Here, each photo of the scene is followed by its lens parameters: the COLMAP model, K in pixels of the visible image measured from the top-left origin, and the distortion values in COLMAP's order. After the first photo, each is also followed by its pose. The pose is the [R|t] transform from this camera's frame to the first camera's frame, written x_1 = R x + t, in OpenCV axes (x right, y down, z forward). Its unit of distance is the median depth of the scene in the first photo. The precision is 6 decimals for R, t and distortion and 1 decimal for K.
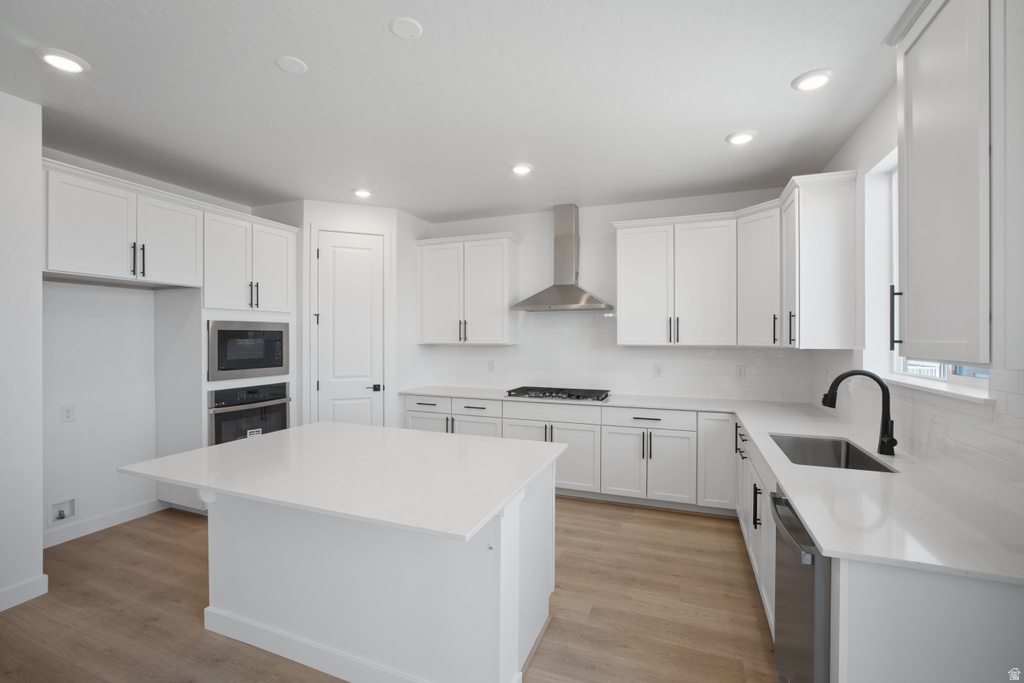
lens RADIAL K [[445.3, 0, 512.0], [0, 445.3, 341.5], [0, 0, 1]] dist [-0.014854, -0.000197]
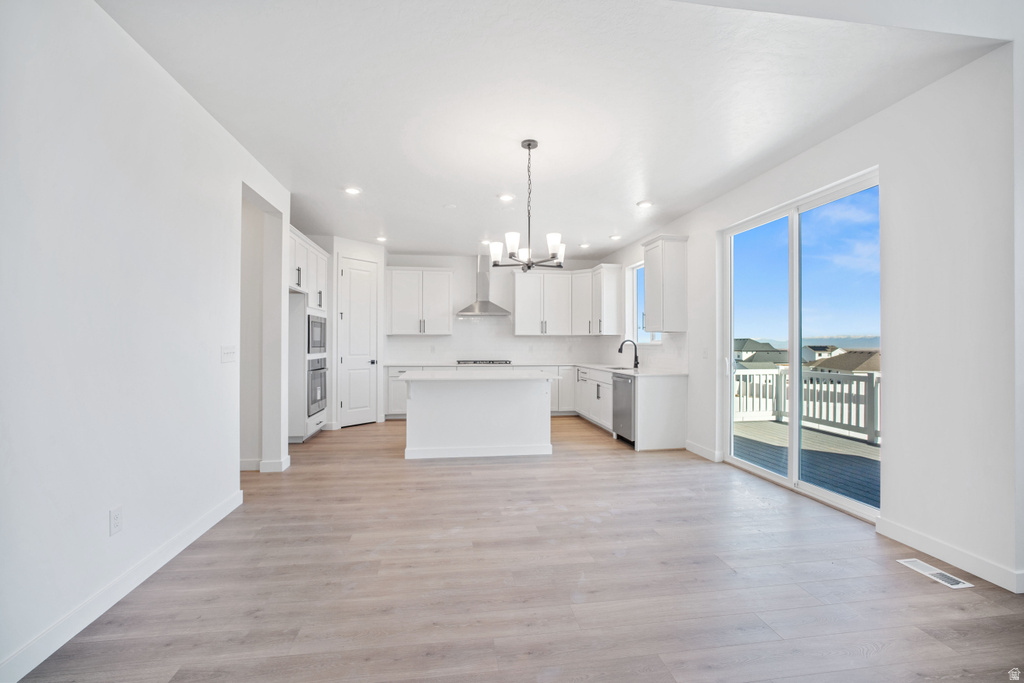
lens RADIAL K [[458.8, 0, 511.3], [0, 458.8, 349.4], [0, 0, 1]] dist [-0.001866, -0.000423]
pose [[0.862948, -0.005002, 0.505269, -0.753171], [0.003585, 0.999986, 0.003776, 0.060987], [-0.505281, -0.001447, 0.862954, -0.653141]]
